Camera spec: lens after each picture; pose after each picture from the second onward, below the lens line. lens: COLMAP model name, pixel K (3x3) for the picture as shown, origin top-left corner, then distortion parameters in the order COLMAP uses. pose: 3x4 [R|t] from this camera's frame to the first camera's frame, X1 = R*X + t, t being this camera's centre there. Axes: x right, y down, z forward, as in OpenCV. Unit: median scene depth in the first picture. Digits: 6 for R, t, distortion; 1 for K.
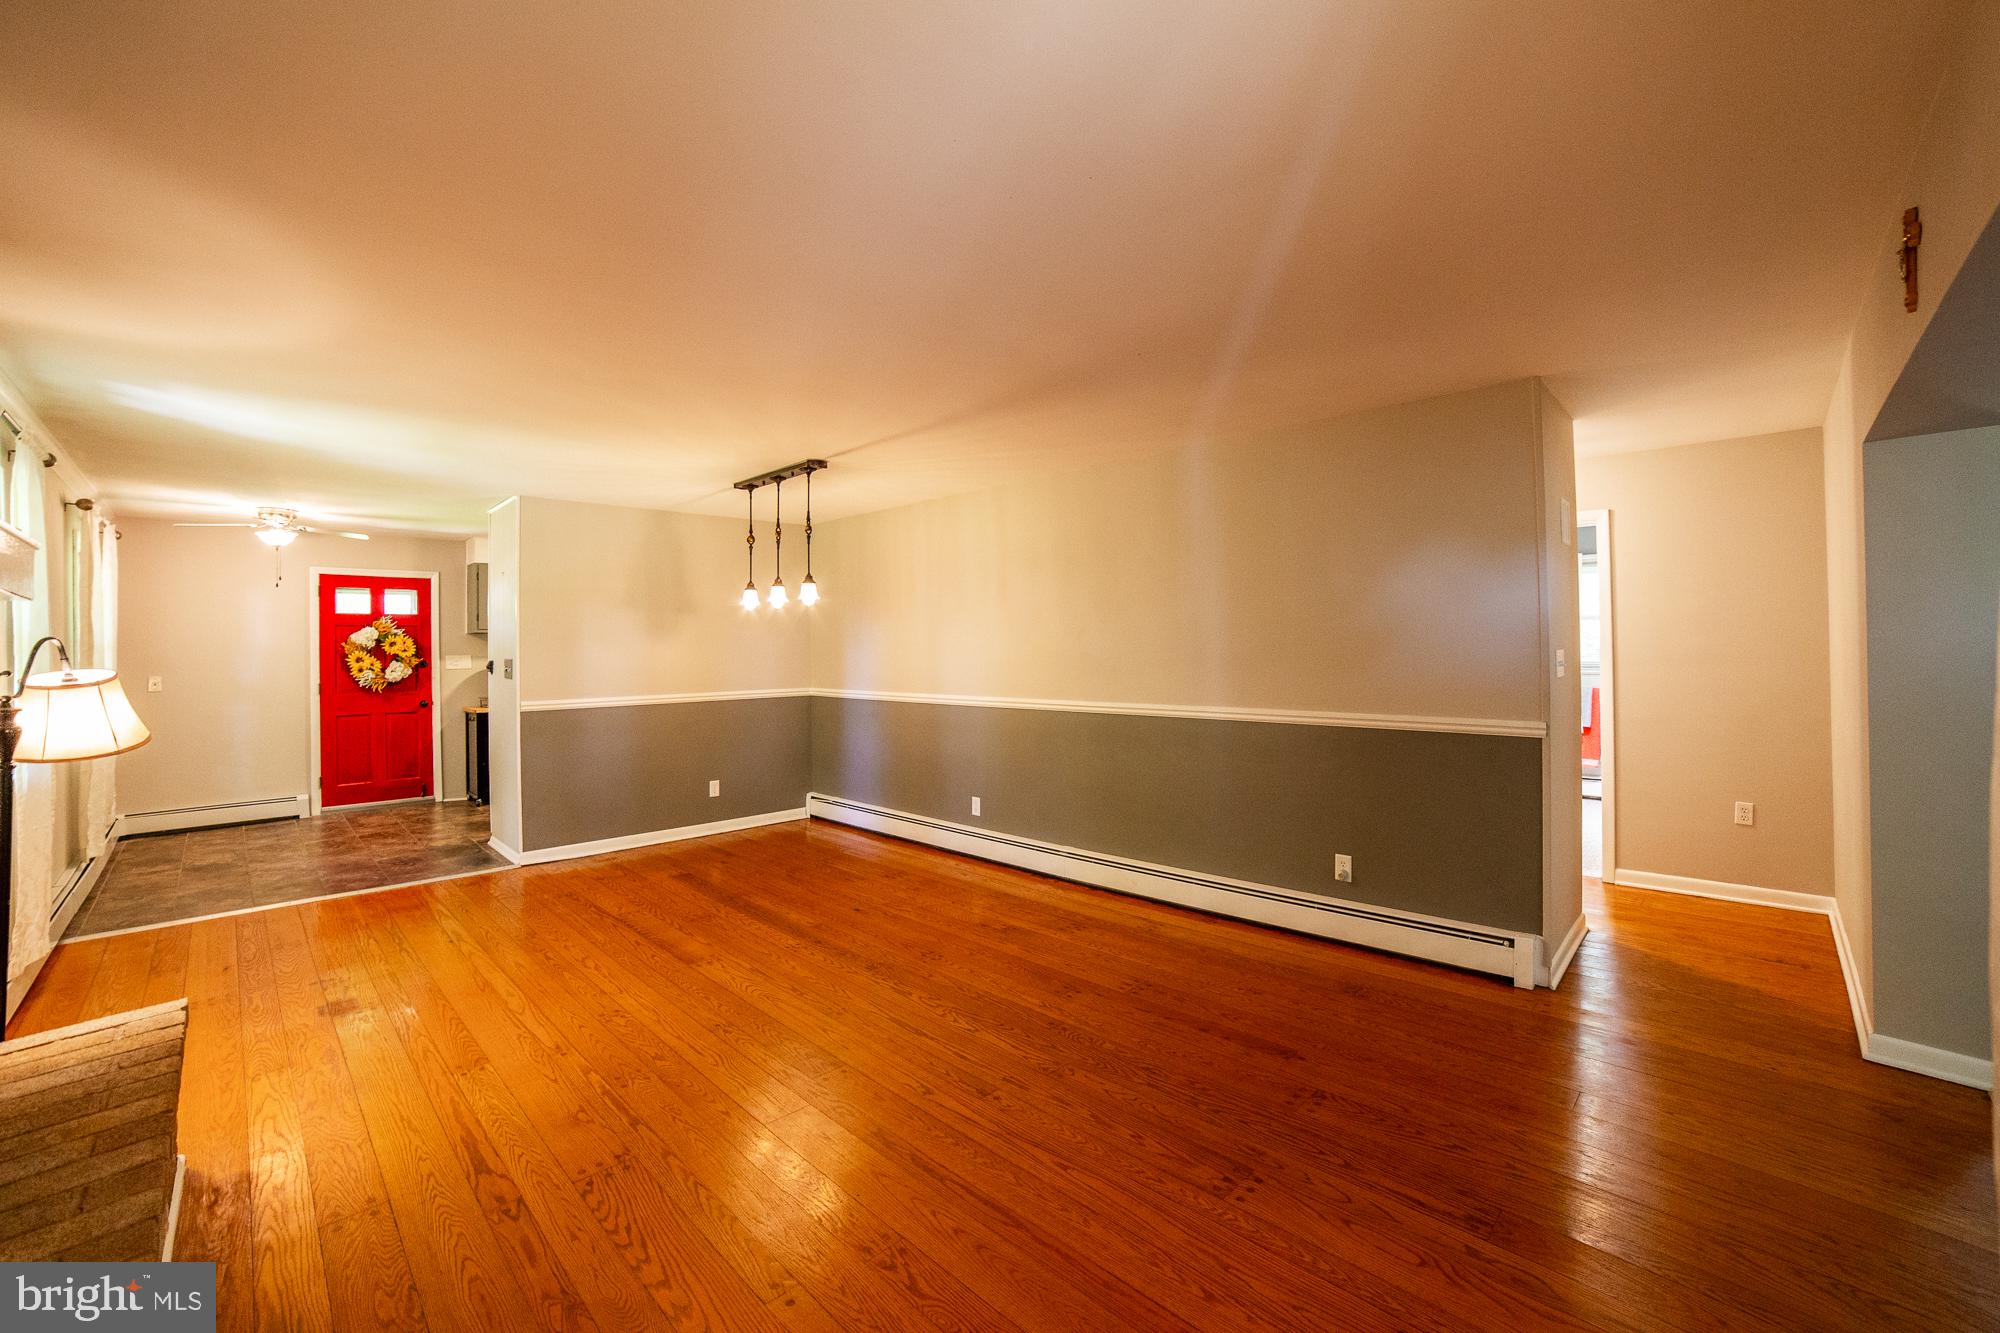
lens RADIAL K [[815.7, 0, 1013.9], [0, 815.7, 645.9], [0, 0, 1]] dist [-0.091681, 0.033456]
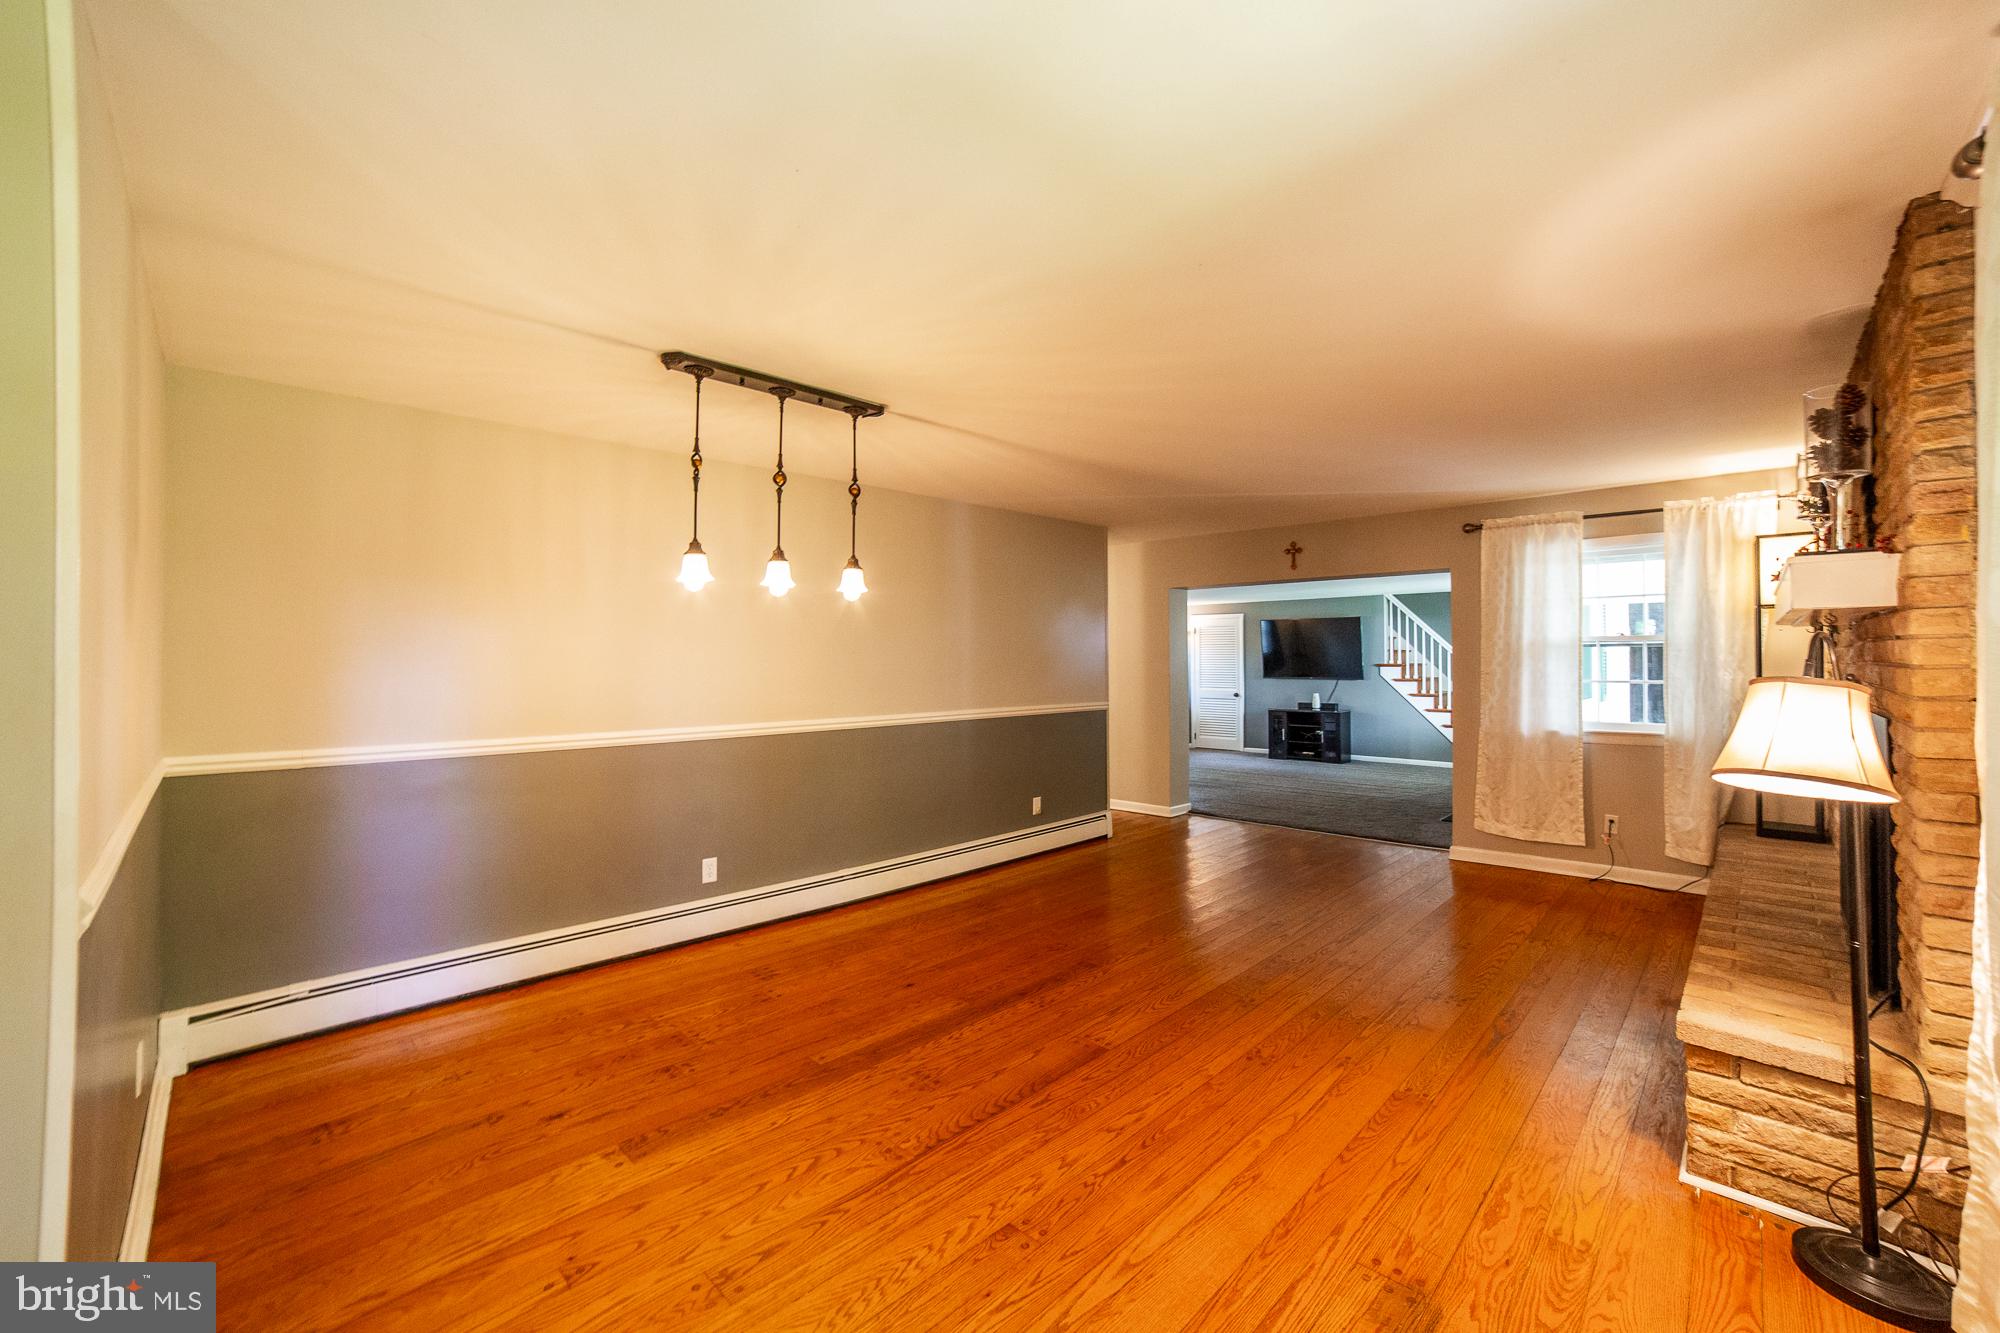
lens RADIAL K [[815.7, 0, 1013.9], [0, 815.7, 645.9], [0, 0, 1]] dist [-0.091681, 0.033456]
pose [[-0.002575, 0.030947, 0.999518, -1.037408], [0.001424, 0.999520, -0.030943, 0.013735], [-0.999996, 0.001343, -0.002618, 0.924217]]
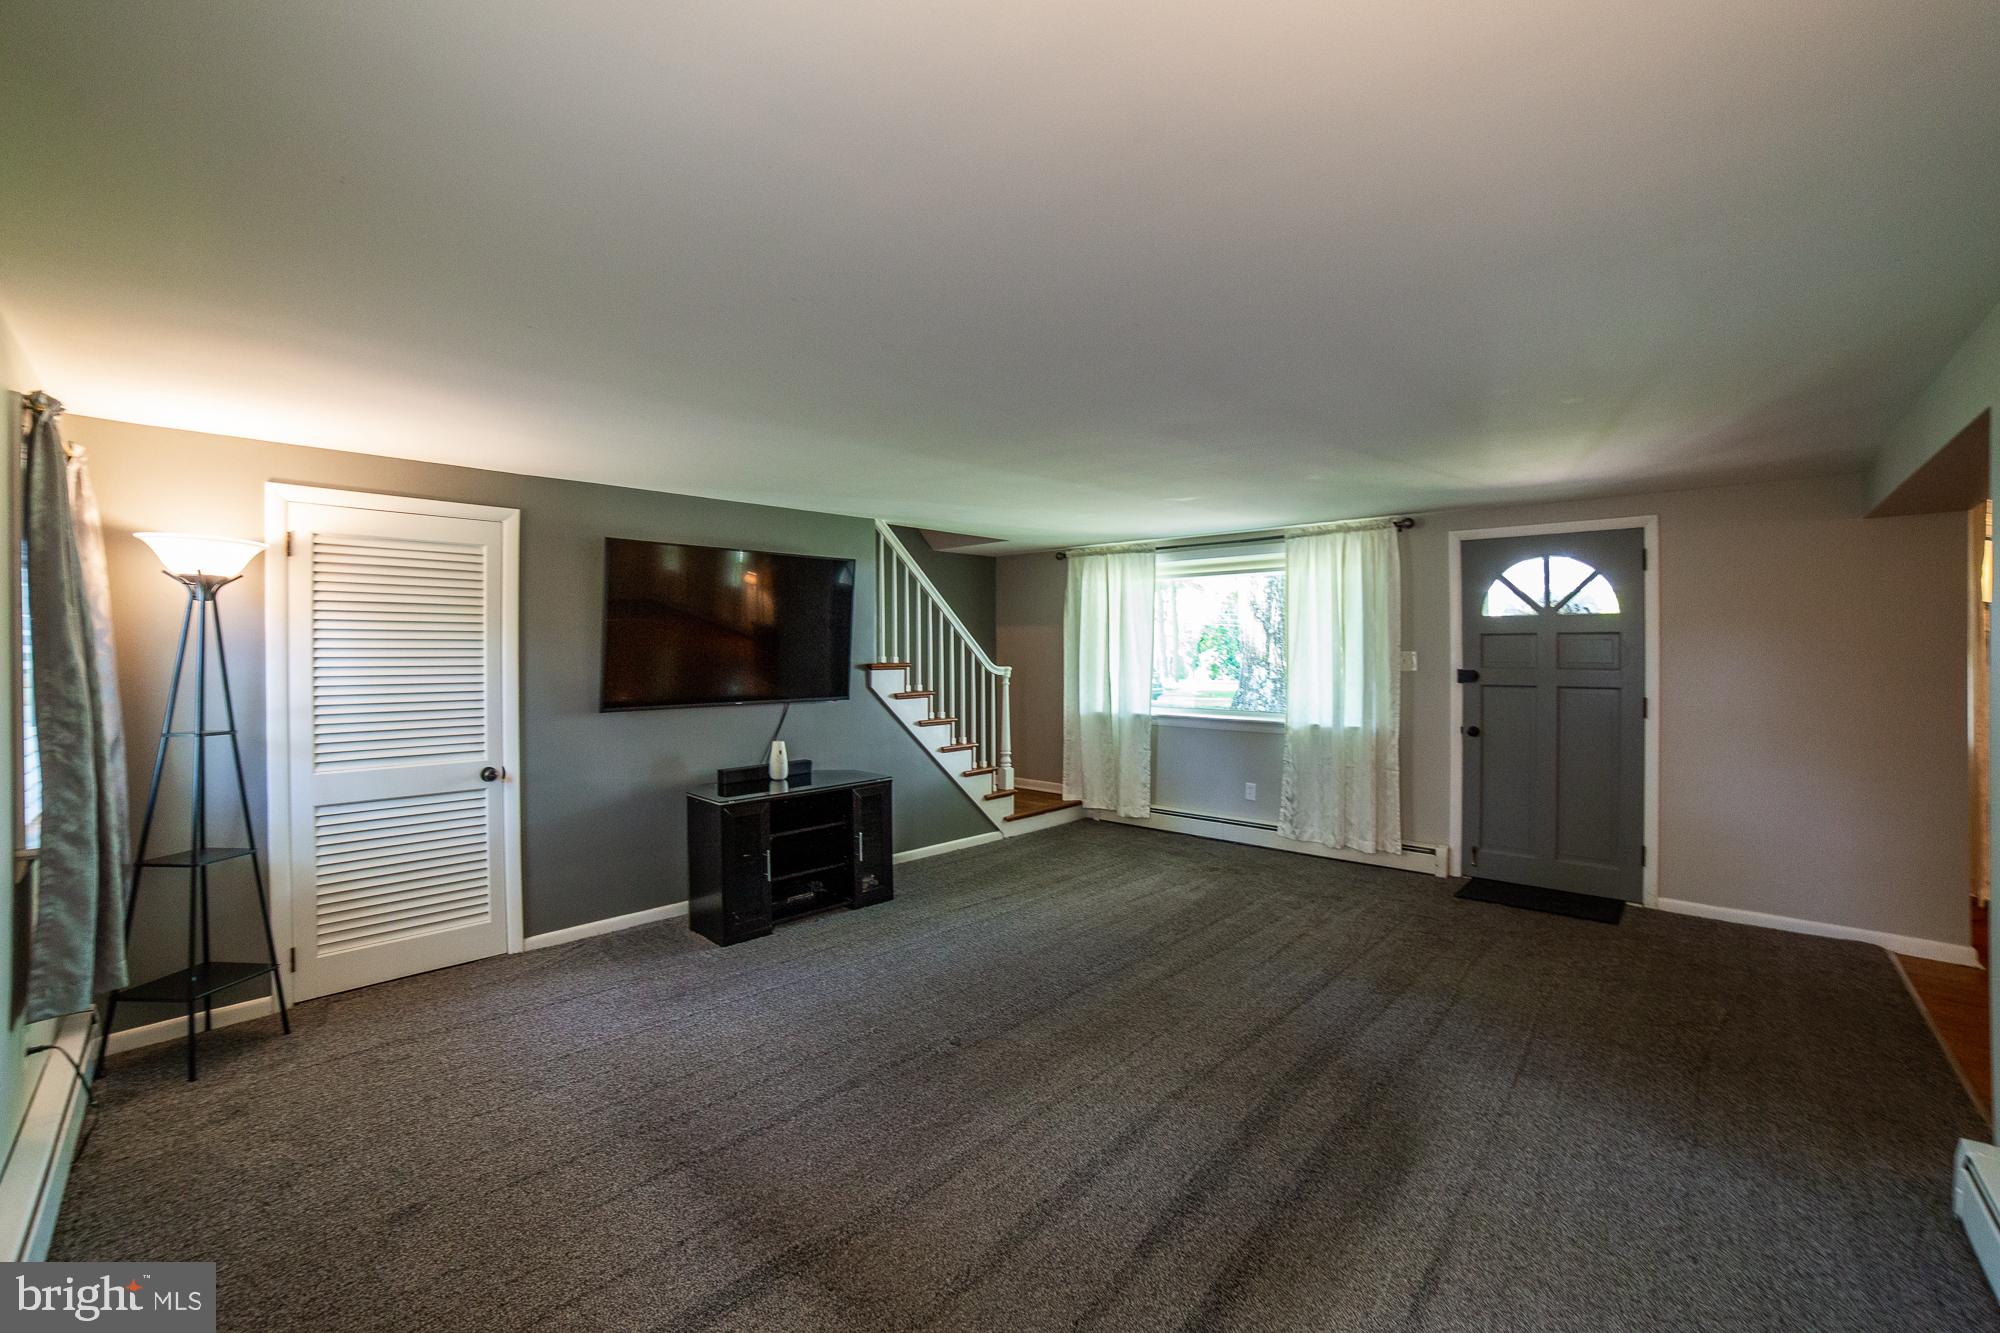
lens RADIAL K [[815.7, 0, 1013.9], [0, 815.7, 645.9], [0, 0, 1]] dist [-0.091681, 0.033456]
pose [[-0.999758, 0.015982, -0.015106, 1.265115], [0.016008, 0.999871, -0.001549, -0.026857], [0.015080, -0.001790, -0.999885, 0.979879]]
